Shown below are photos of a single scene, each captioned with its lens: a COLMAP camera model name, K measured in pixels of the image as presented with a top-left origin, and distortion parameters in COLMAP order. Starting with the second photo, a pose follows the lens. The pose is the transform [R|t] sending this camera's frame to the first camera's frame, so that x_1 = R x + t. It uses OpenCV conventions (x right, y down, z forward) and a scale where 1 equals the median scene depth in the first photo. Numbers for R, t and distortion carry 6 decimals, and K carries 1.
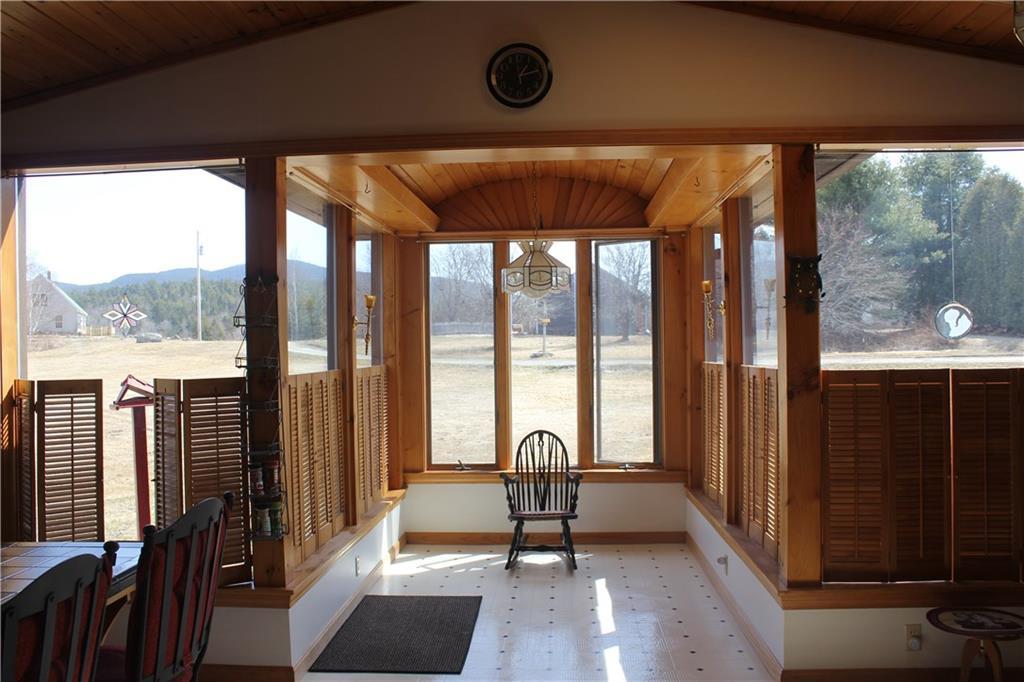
lens RADIAL K [[845.6, 0, 512.0], [0, 845.6, 341.0], [0, 0, 1]] dist [-0.187313, 0.197602]
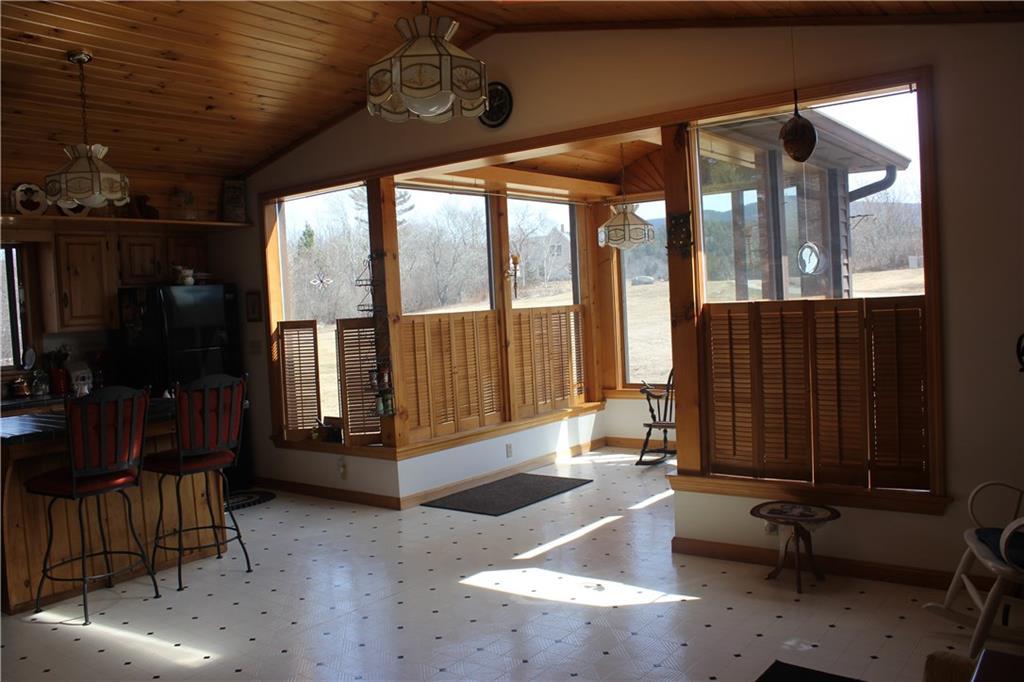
lens RADIAL K [[845.6, 0, 512.0], [0, 845.6, 341.0], [0, 0, 1]] dist [-0.187313, 0.197602]
pose [[0.826426, -0.000790, -0.563044, 0.789648], [0.042801, 0.997194, 0.061424, 0.001494], [0.561416, -0.074861, 0.824141, -0.190930]]
